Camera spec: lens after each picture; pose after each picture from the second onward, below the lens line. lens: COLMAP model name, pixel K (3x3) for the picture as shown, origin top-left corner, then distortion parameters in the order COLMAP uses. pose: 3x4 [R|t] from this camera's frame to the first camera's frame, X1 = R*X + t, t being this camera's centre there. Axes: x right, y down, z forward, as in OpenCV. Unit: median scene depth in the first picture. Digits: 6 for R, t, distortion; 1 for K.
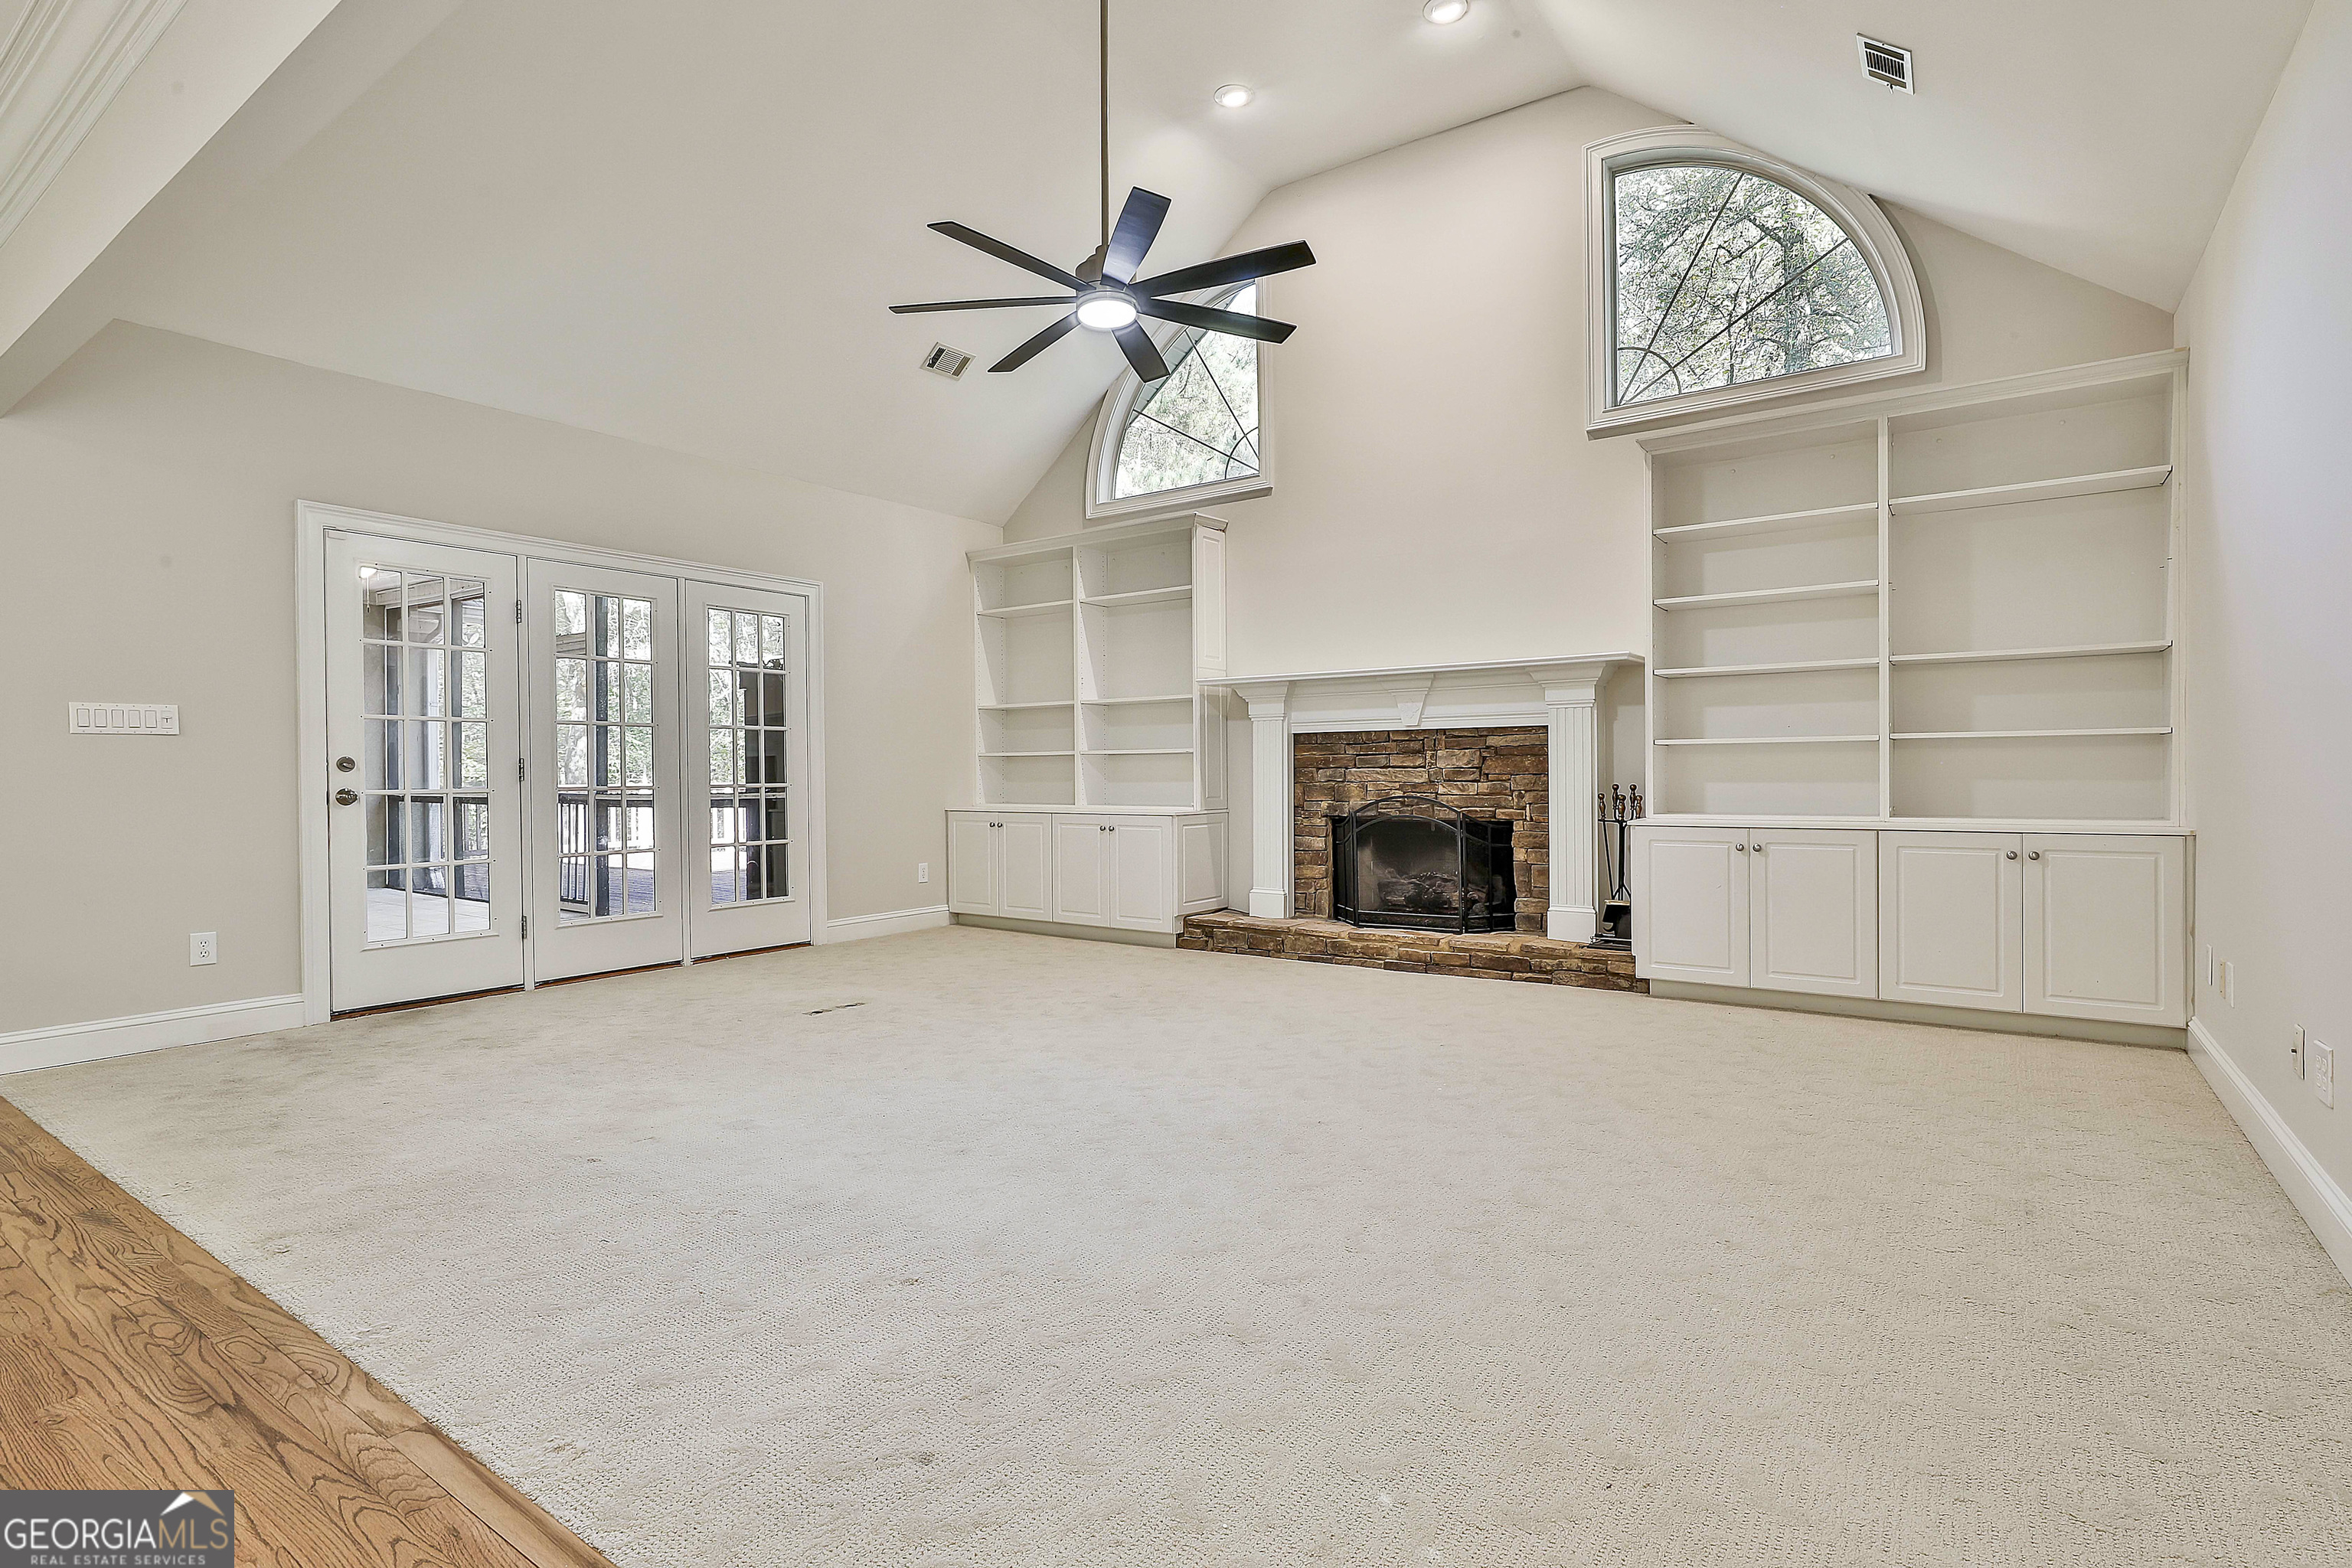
lens RADIAL K [[1132.5, 0, 1181.1], [0, 1132.5, 781.3], [0, 0, 1]] dist [-0.002594, 0.000786]
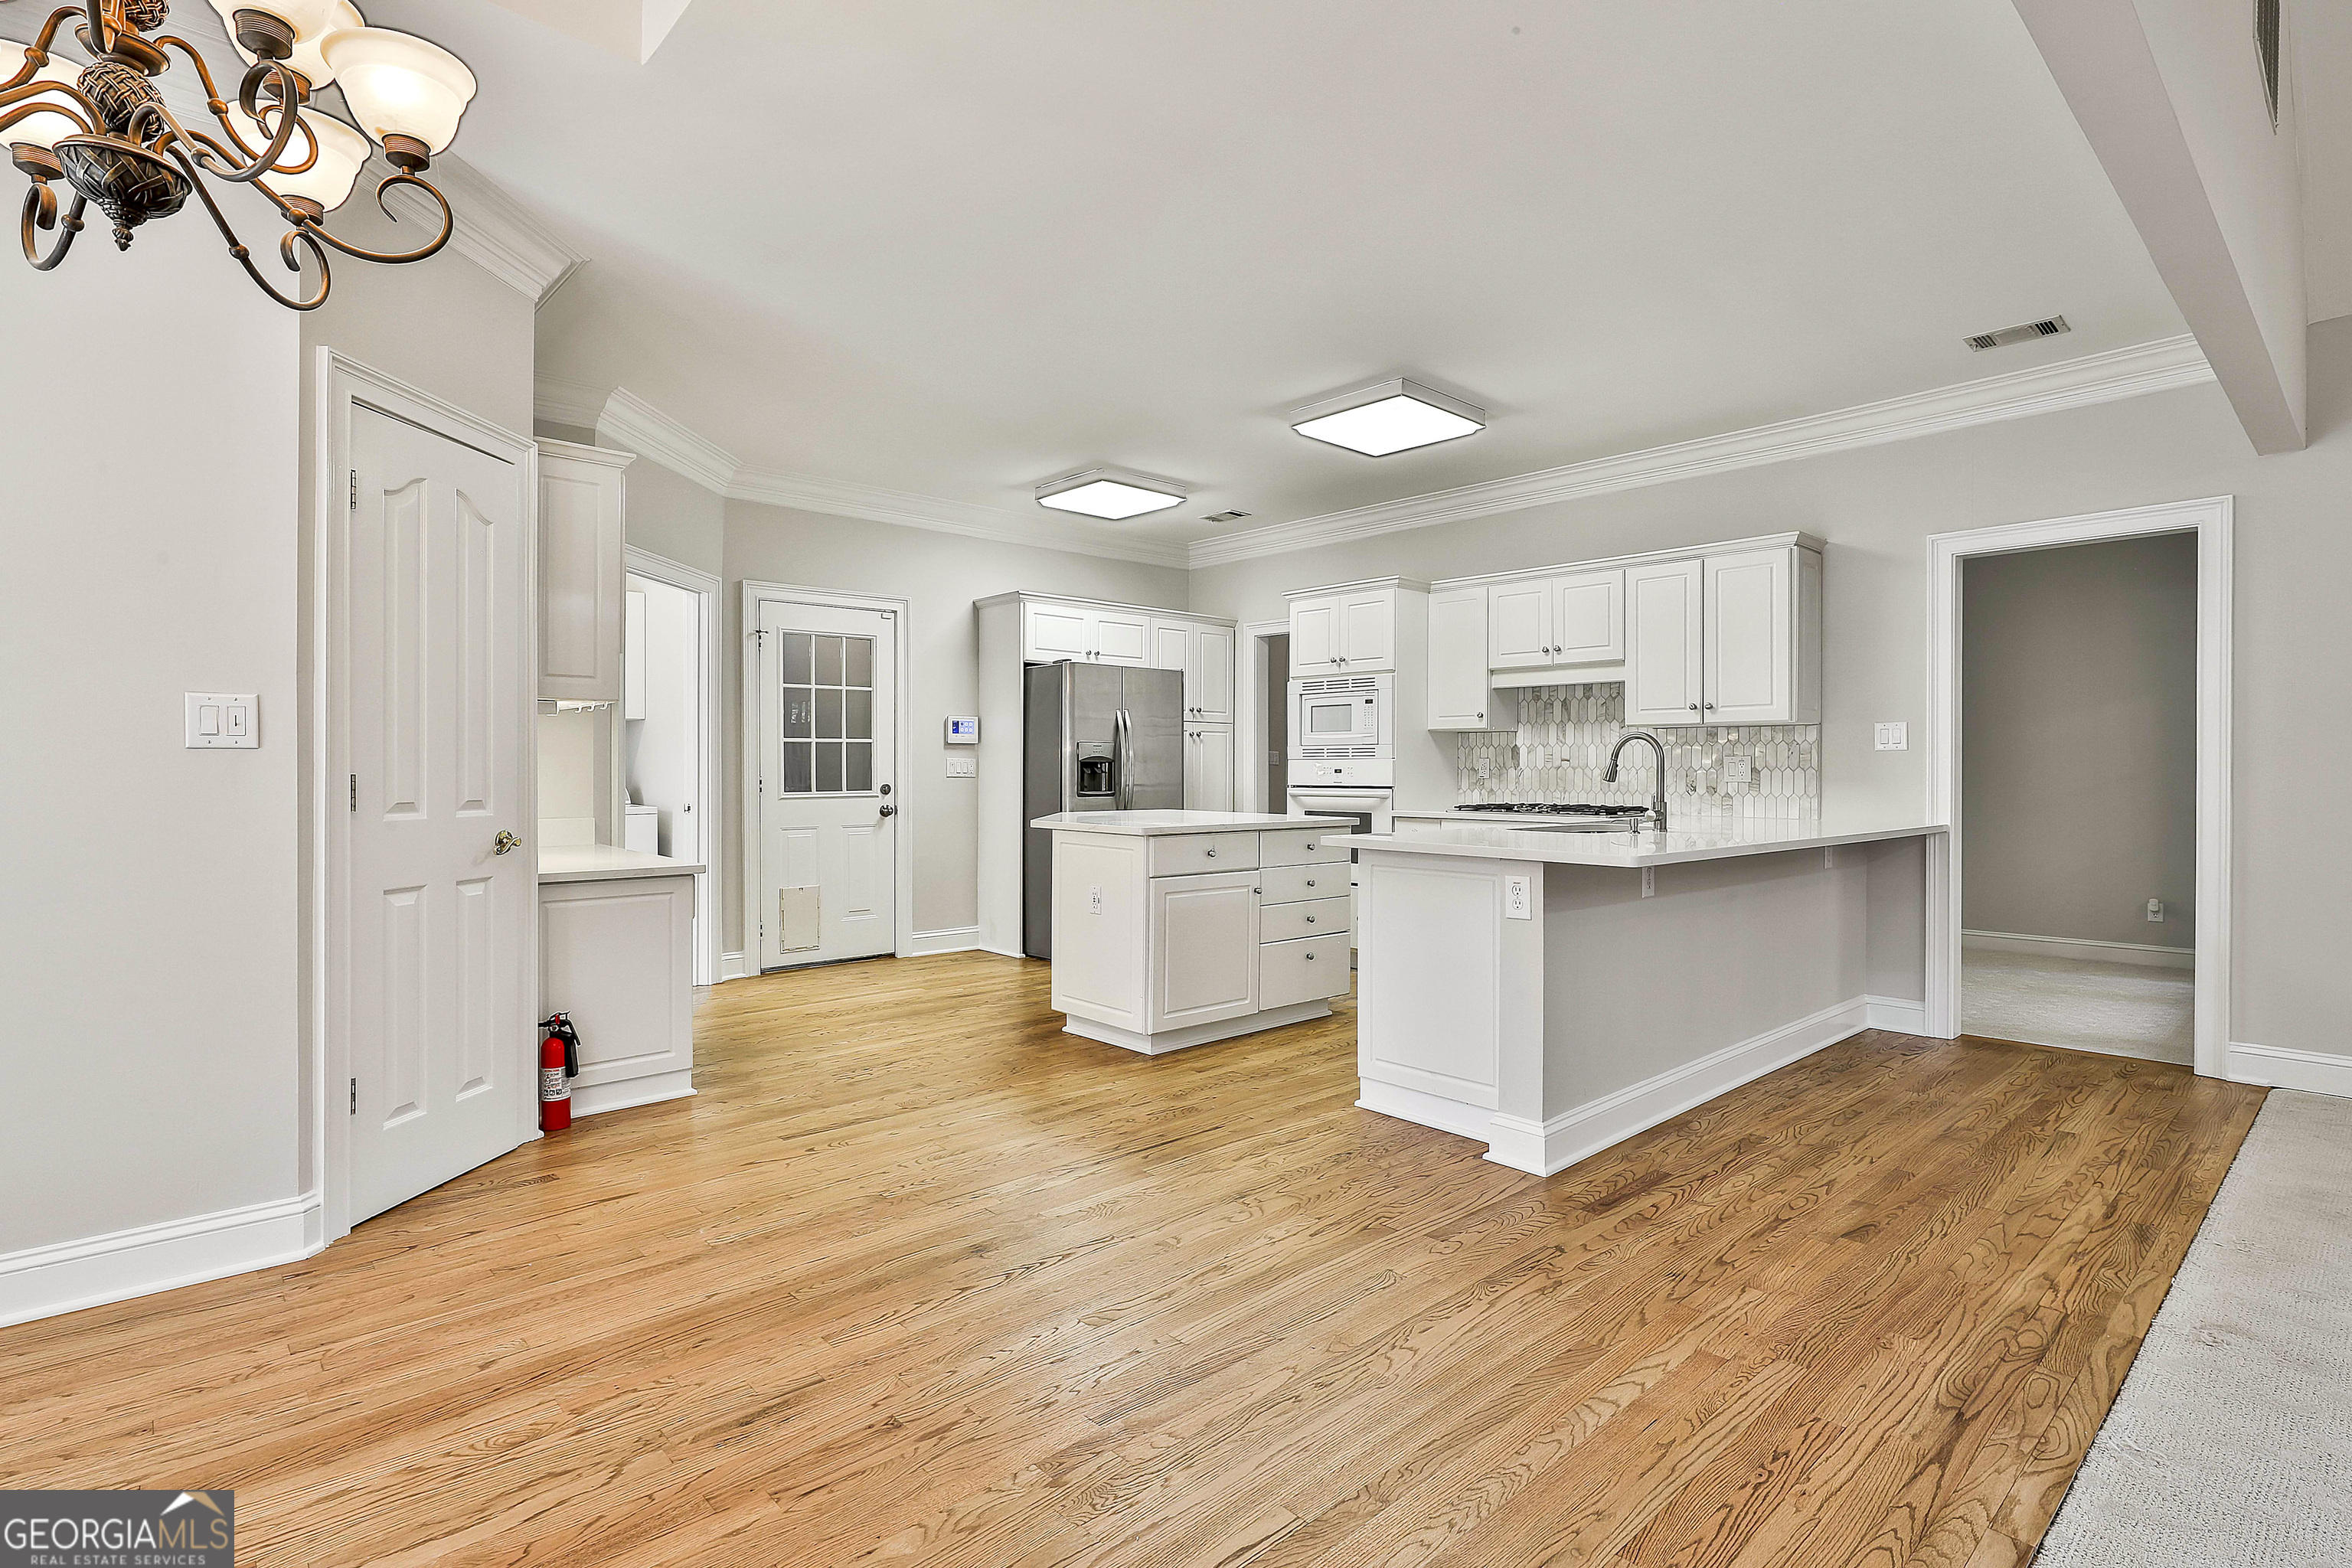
lens RADIAL K [[1132.5, 0, 1181.1], [0, 1132.5, 781.3], [0, 0, 1]] dist [-0.002594, 0.000786]
pose [[-0.210309, 0.020368, -0.977423, 0.111815], [-0.007063, 0.999725, 0.022352, -0.023745], [0.977609, 0.011605, -0.210108, 0.147417]]
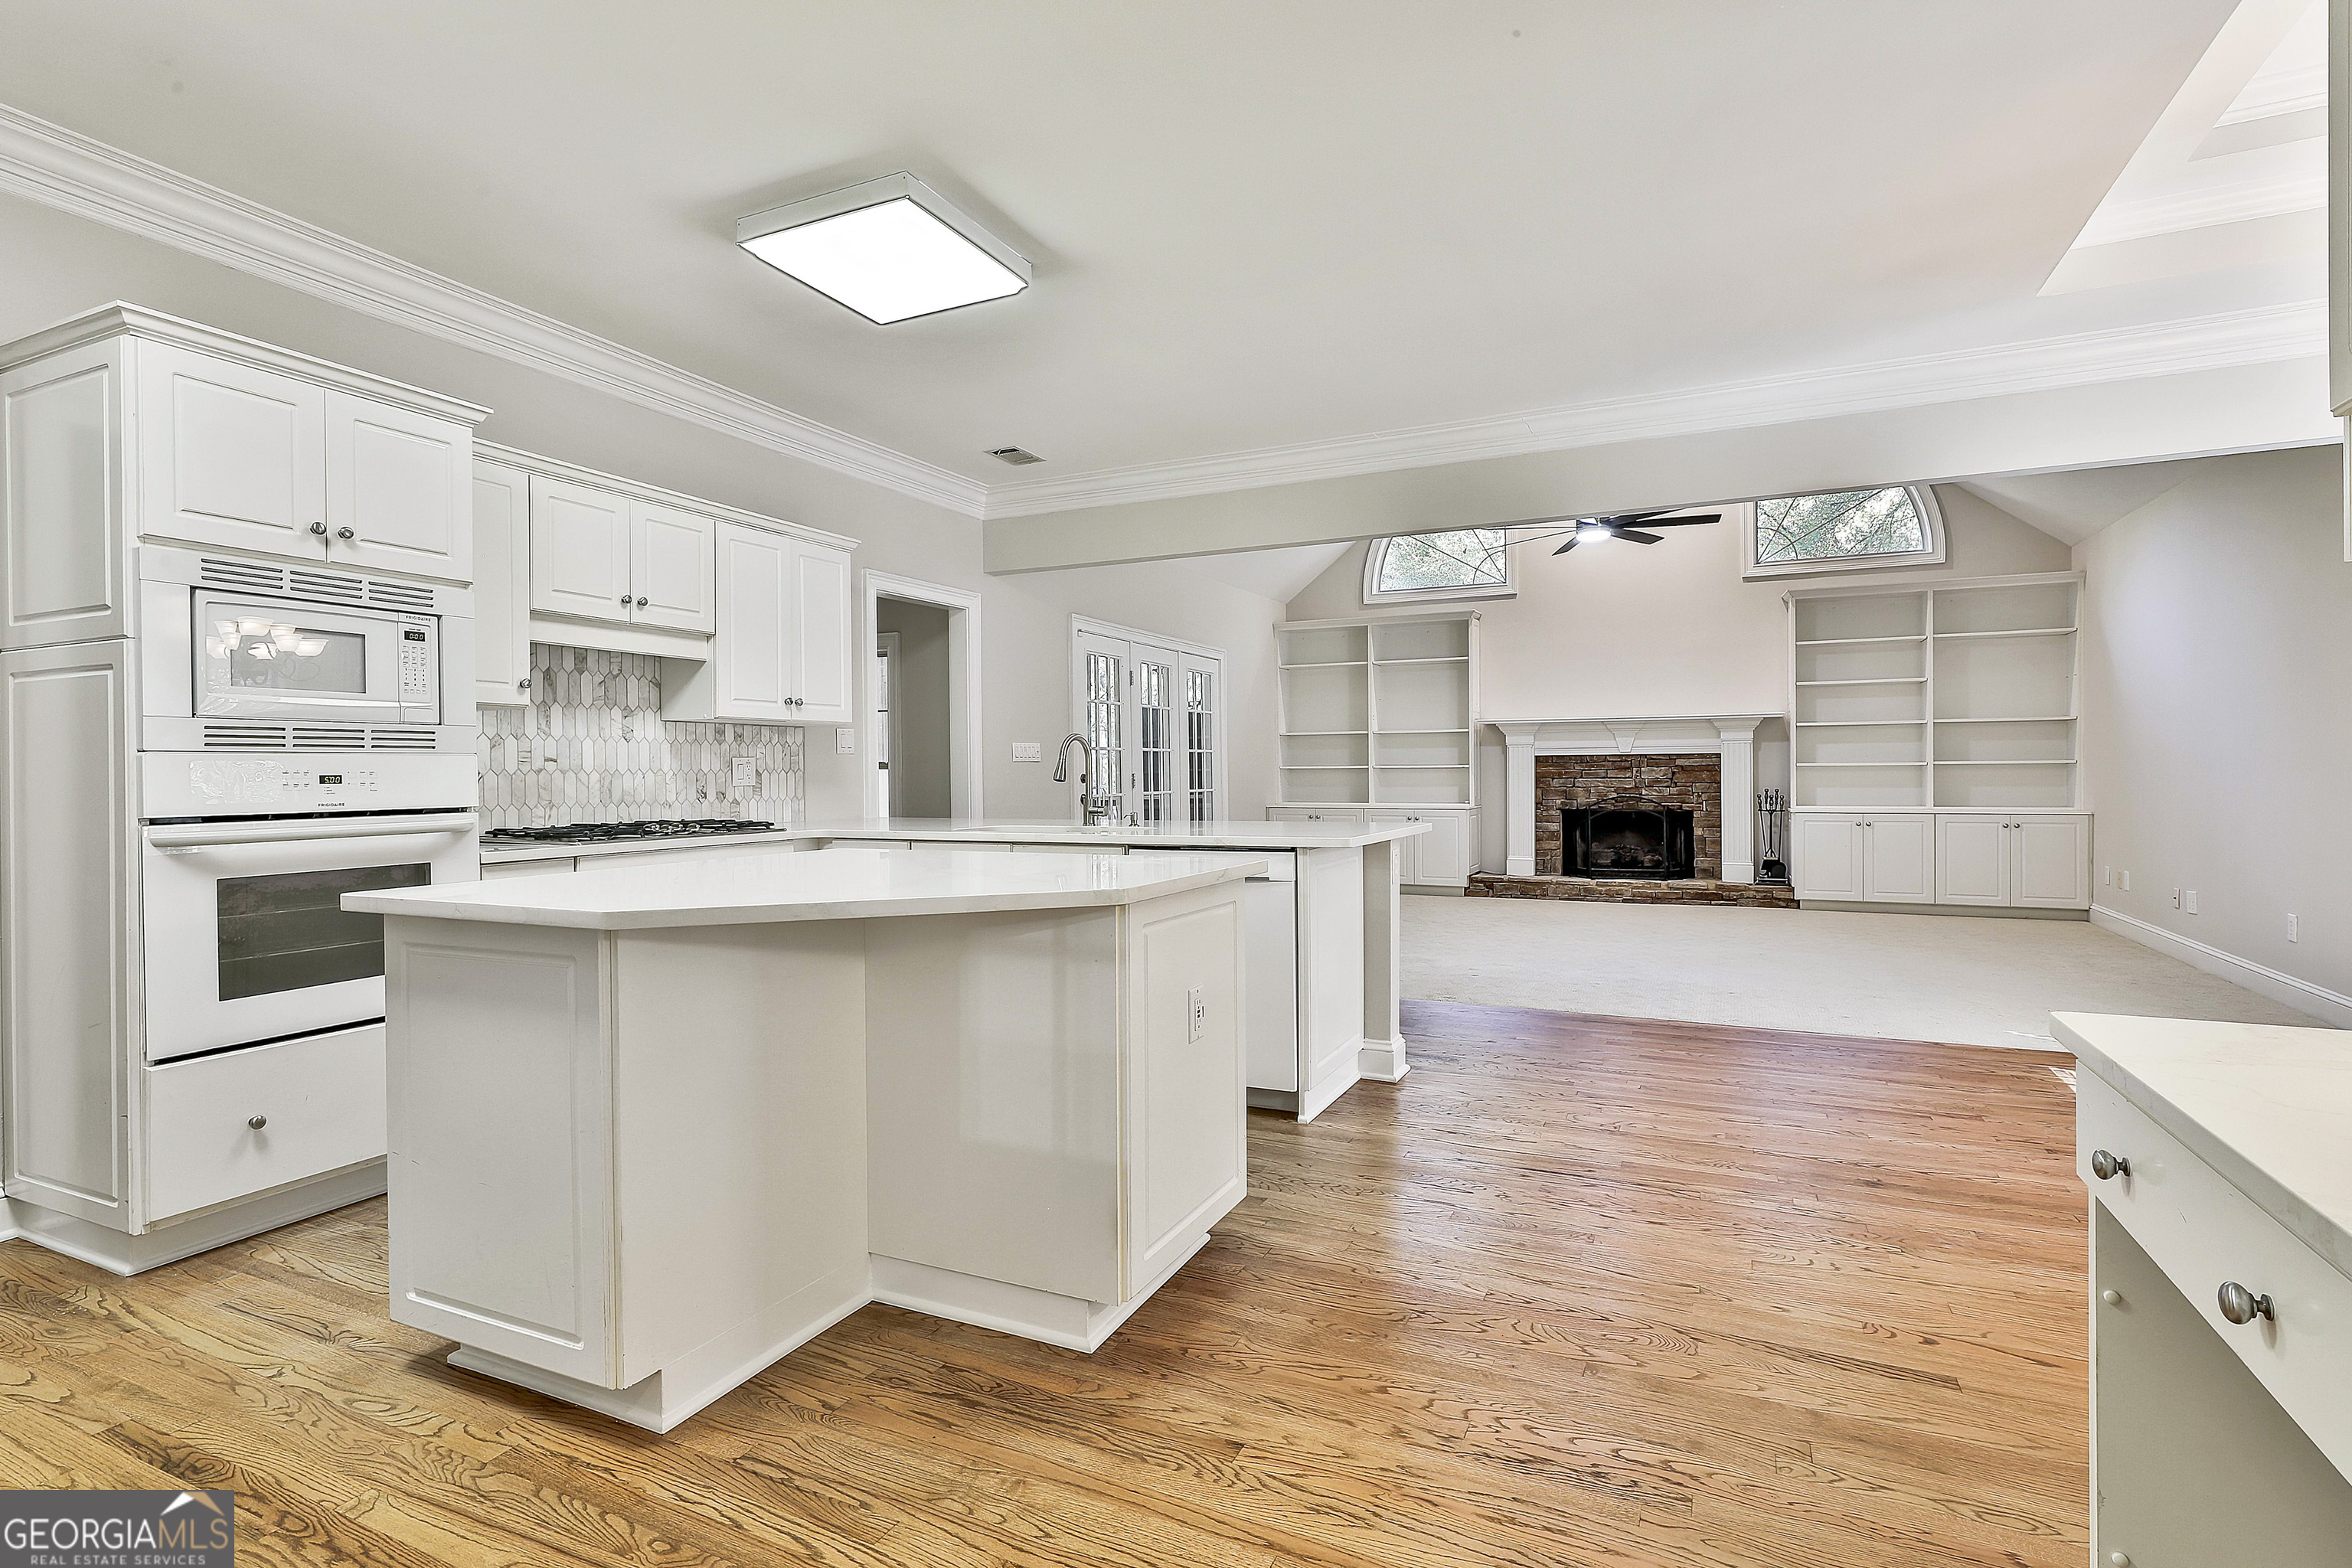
lens RADIAL K [[1132.5, 0, 1181.1], [0, 1132.5, 781.3], [0, 0, 1]] dist [-0.002594, 0.000786]
pose [[0.984950, -0.001012, 0.172837, -0.706471], [0.000943, 0.999999, 0.000484, -0.009393], [-0.172838, -0.000314, 0.984950, -0.474756]]
